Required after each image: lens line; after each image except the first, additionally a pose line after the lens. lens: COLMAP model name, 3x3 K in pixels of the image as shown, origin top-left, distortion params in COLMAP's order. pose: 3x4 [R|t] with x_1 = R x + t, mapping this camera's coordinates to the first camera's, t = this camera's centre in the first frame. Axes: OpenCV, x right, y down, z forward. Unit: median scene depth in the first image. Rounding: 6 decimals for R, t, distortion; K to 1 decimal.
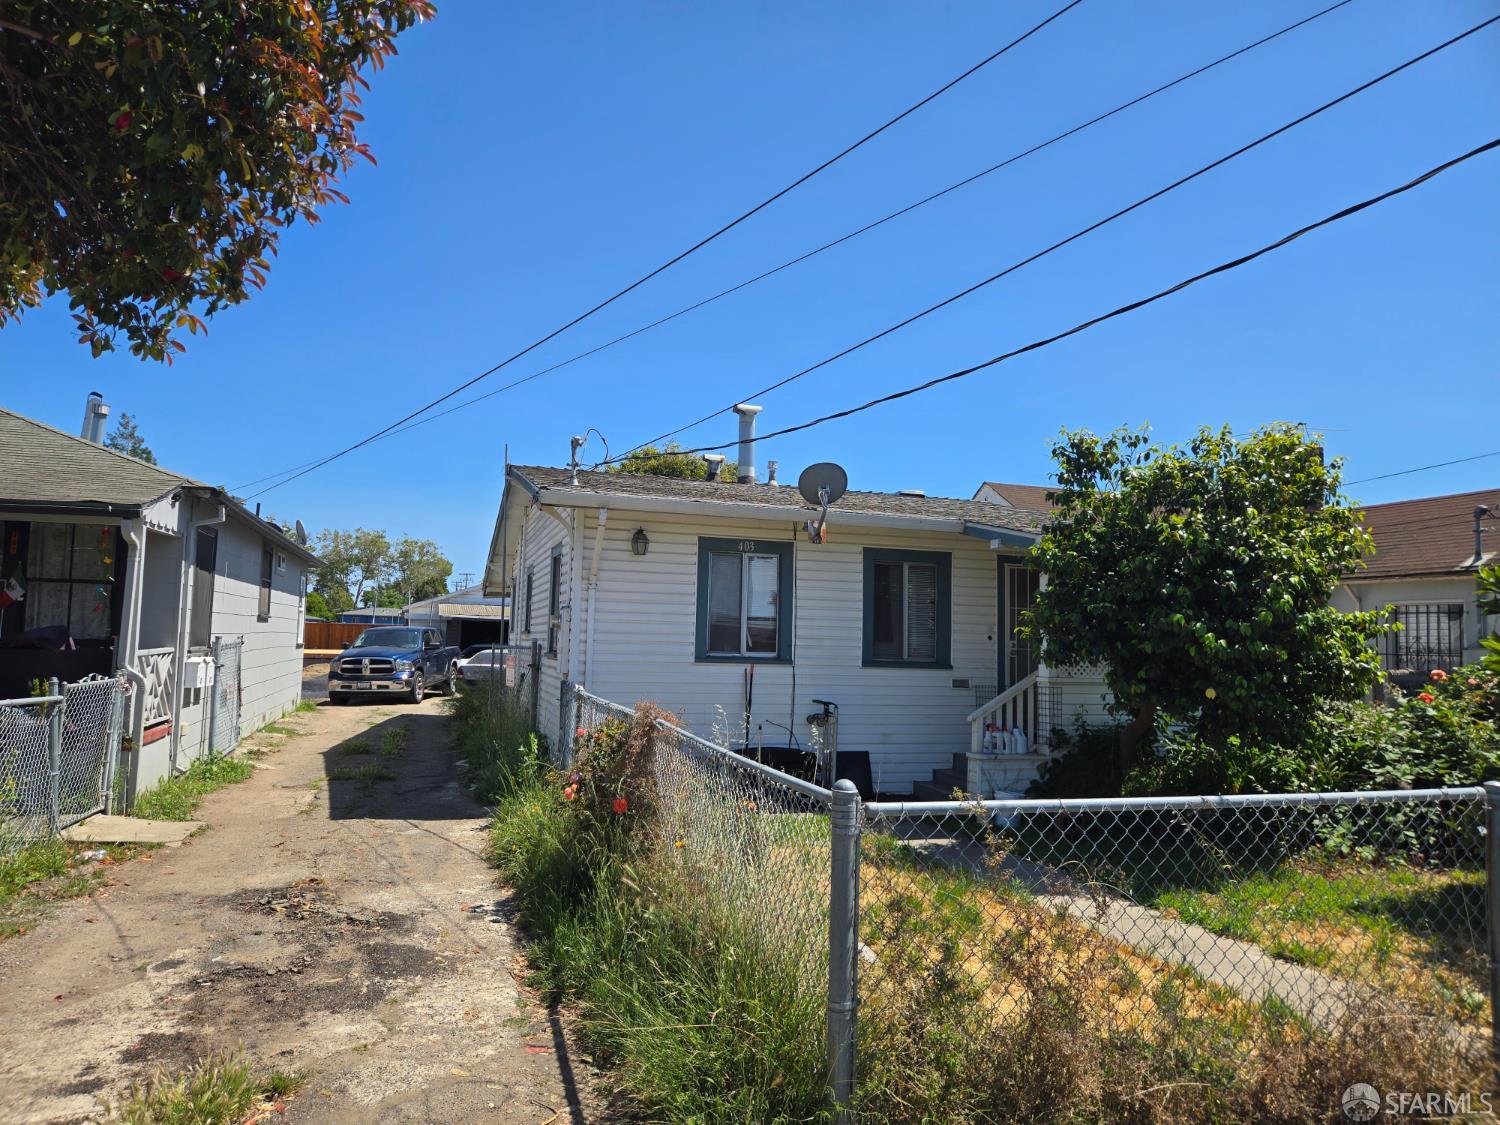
lens RADIAL K [[996.9, 0, 743.0], [0, 996.9, 561.1], [0, 0, 1]] dist [0.066845, -0.054021]
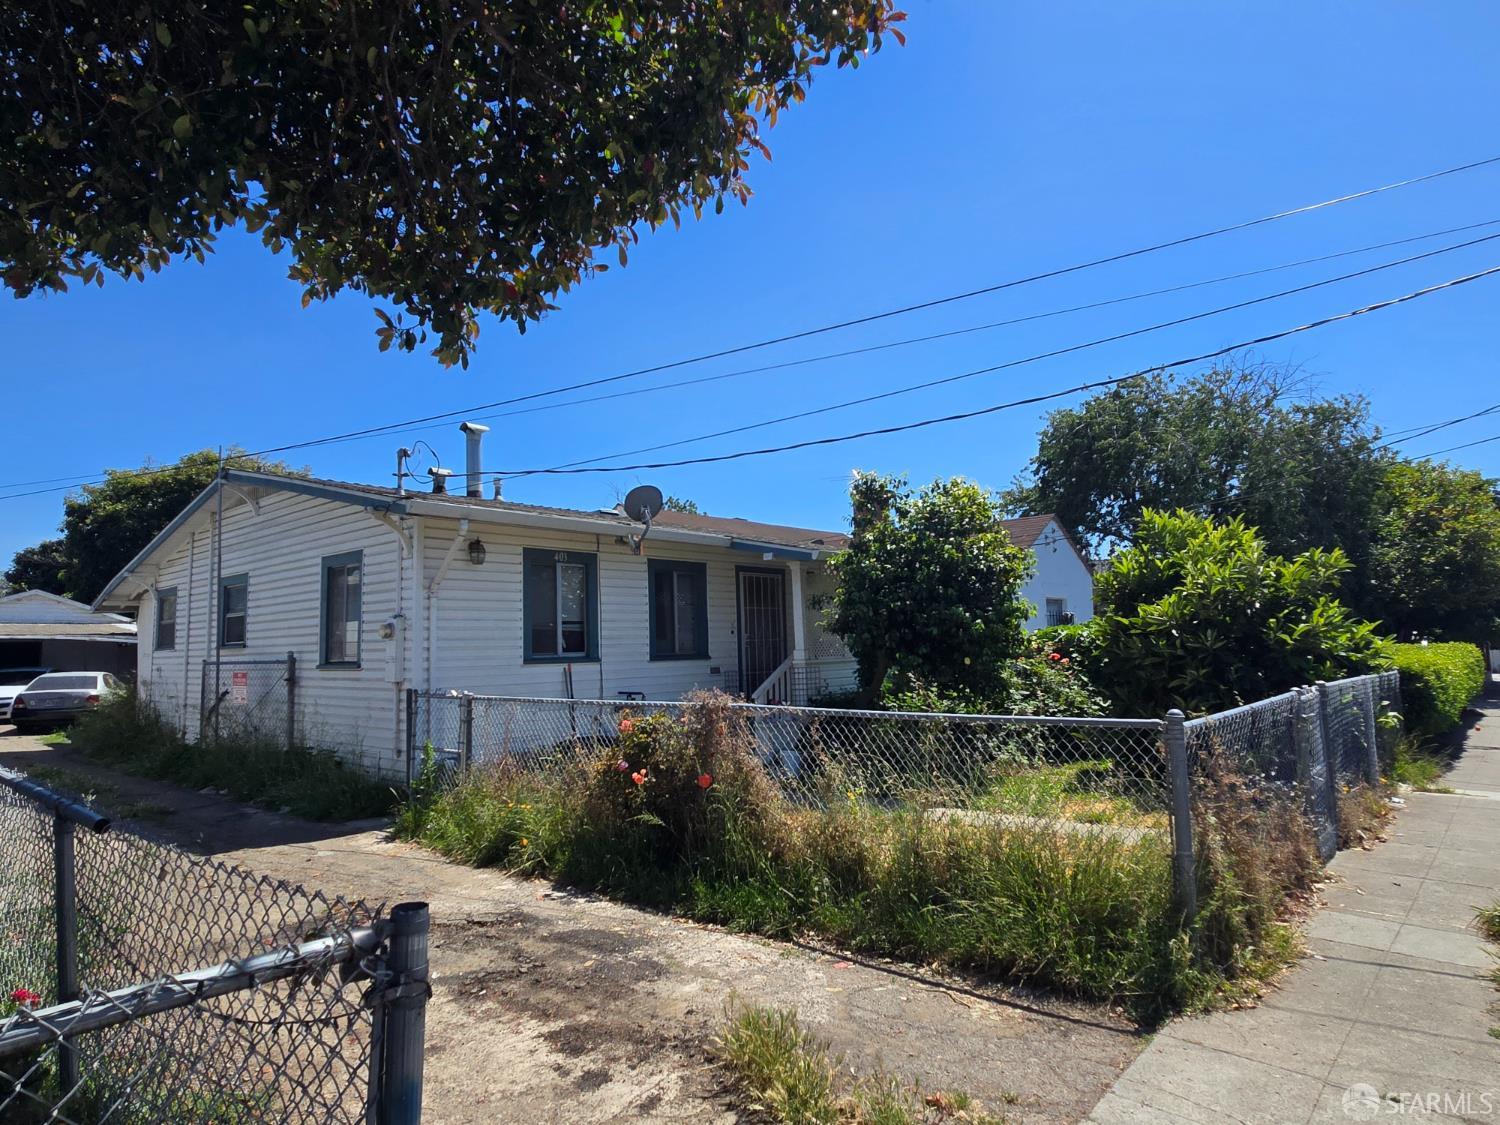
lens RADIAL K [[892.6, 0, 753.3], [0, 892.6, 557.9], [0, 0, 1]] dist [-0.002601, -0.001725]
pose [[0.852695, 0.006890, 0.522364, -0.351362], [0.001410, 0.999879, -0.015491, 0.002098], [-0.522407, 0.013946, 0.852582, 0.051285]]
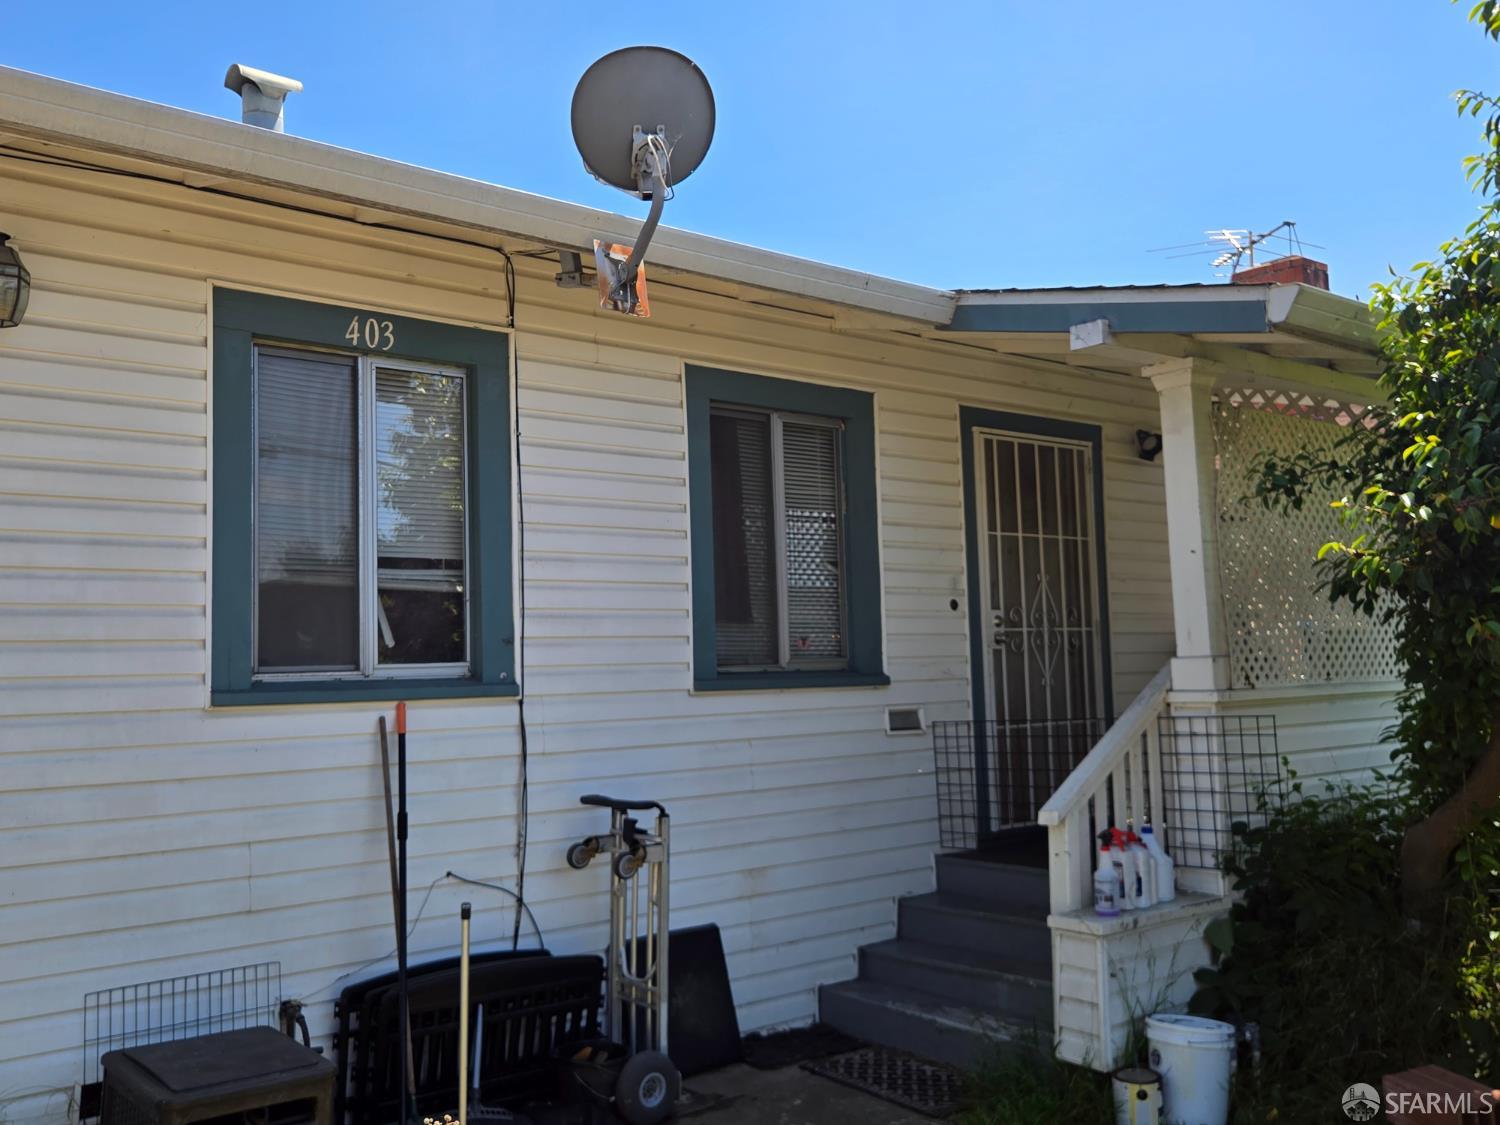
lens RADIAL K [[1405.6, 0, 726.7], [0, 1405.6, 550.5], [0, 0, 1]] dist [0.049841, 0.000000]
pose [[0.922607, -0.014312, 0.385477, -0.070848], [0.012830, 0.999897, 0.006417, 0.056335], [-0.385529, -0.000975, 0.922695, 0.573324]]
